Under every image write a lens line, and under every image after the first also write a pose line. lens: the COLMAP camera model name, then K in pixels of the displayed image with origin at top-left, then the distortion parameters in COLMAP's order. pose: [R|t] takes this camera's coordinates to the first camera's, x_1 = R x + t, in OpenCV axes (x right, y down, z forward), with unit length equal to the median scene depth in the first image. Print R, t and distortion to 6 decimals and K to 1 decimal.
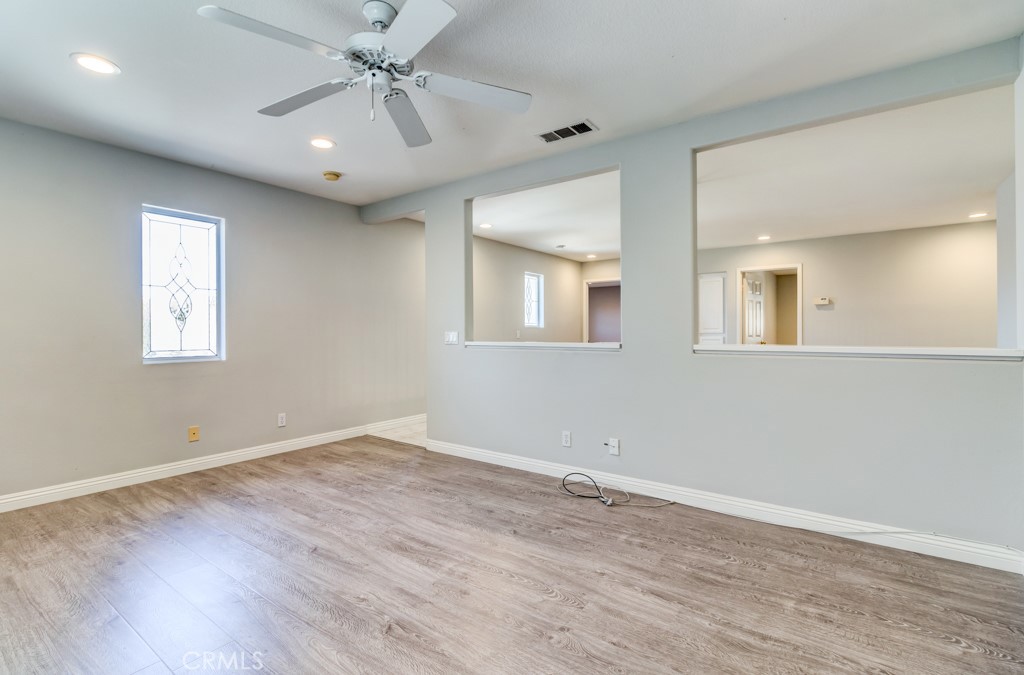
lens RADIAL K [[471.7, 0, 507.6], [0, 471.7, 332.5], [0, 0, 1]] dist [0.002080, 0.000269]
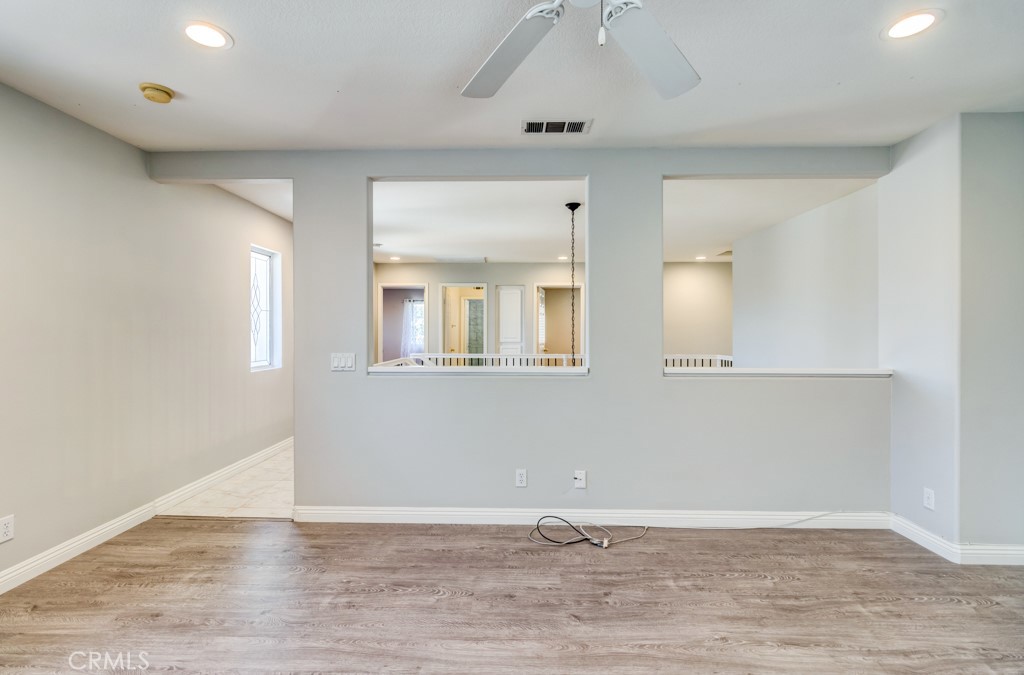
lens RADIAL K [[471.7, 0, 507.6], [0, 471.7, 332.5], [0, 0, 1]] dist [0.002080, 0.000269]
pose [[0.818546, 0.003737, 0.574429, -0.469501], [-0.003202, 0.999993, -0.001943, -0.047832], [-0.574433, -0.000249, 0.818552, 0.362463]]
